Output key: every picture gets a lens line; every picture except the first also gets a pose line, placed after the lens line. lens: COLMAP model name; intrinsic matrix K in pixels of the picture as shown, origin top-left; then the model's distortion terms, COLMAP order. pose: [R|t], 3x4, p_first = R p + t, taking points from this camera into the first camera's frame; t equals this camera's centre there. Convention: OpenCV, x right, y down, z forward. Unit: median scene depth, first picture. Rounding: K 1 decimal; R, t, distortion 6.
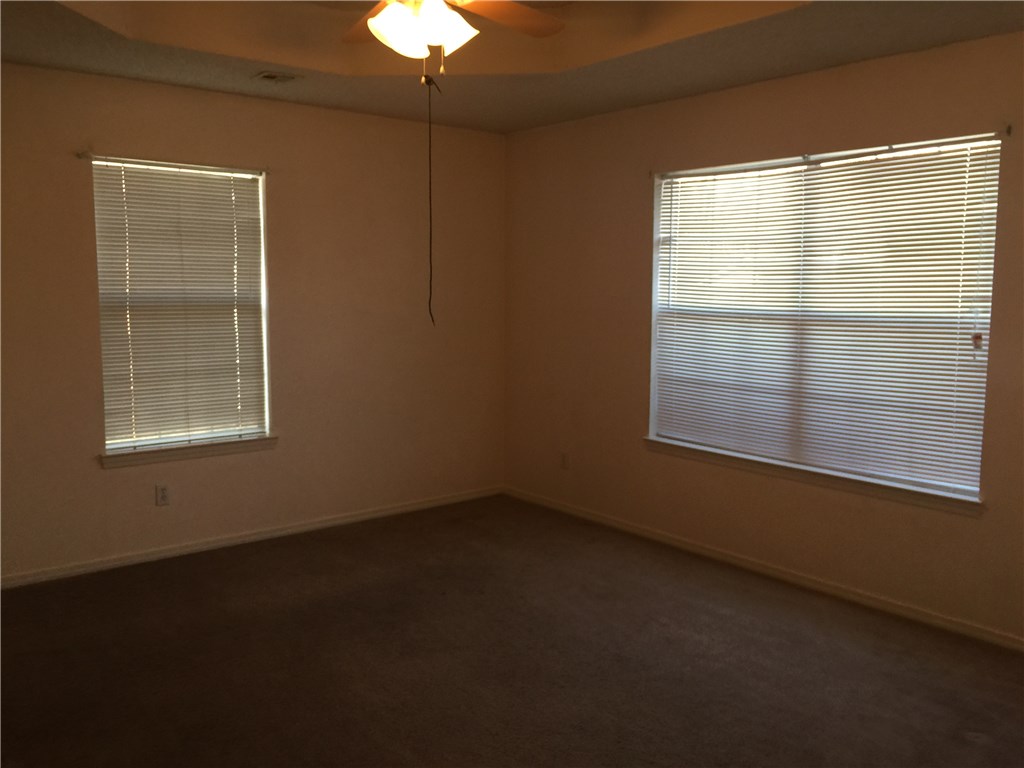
lens RADIAL K [[872.3, 0, 509.0], [0, 872.3, 380.5], [0, 0, 1]] dist [0.090247, -0.136719]
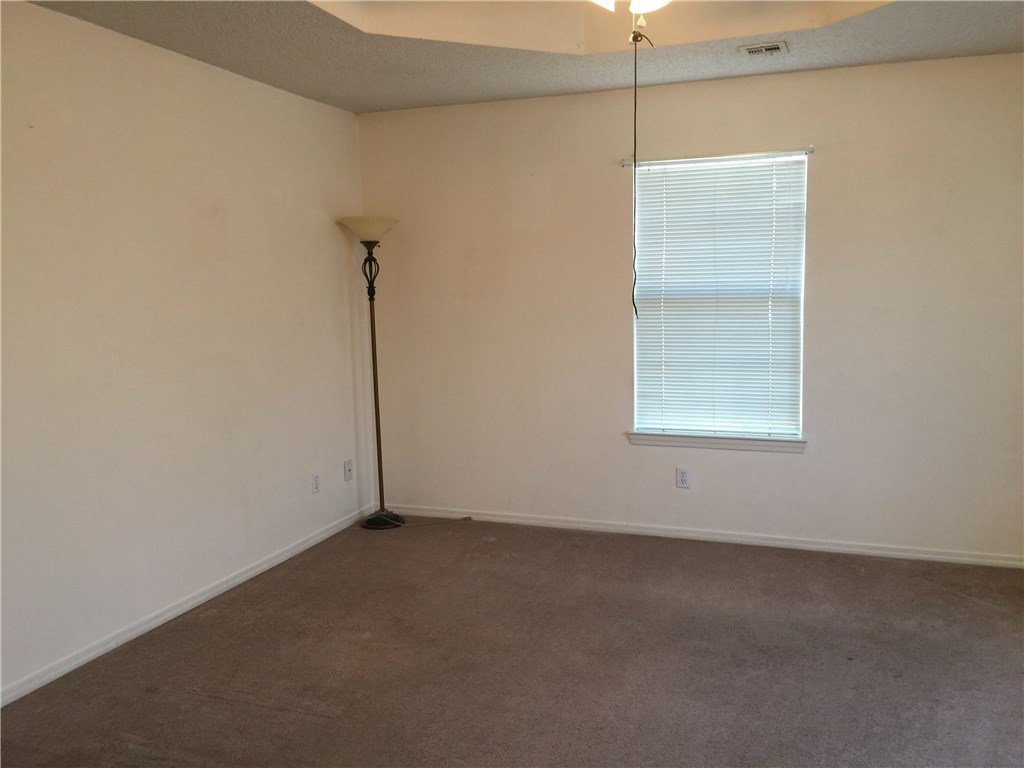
lens RADIAL K [[872.3, 0, 509.0], [0, 872.3, 380.5], [0, 0, 1]] dist [0.090247, -0.136719]
pose [[0.517803, 0.080148, -0.851737, 0.393215], [-0.073485, 0.996089, 0.049057, -0.022874], [0.852338, 0.037188, 0.521668, 0.286677]]
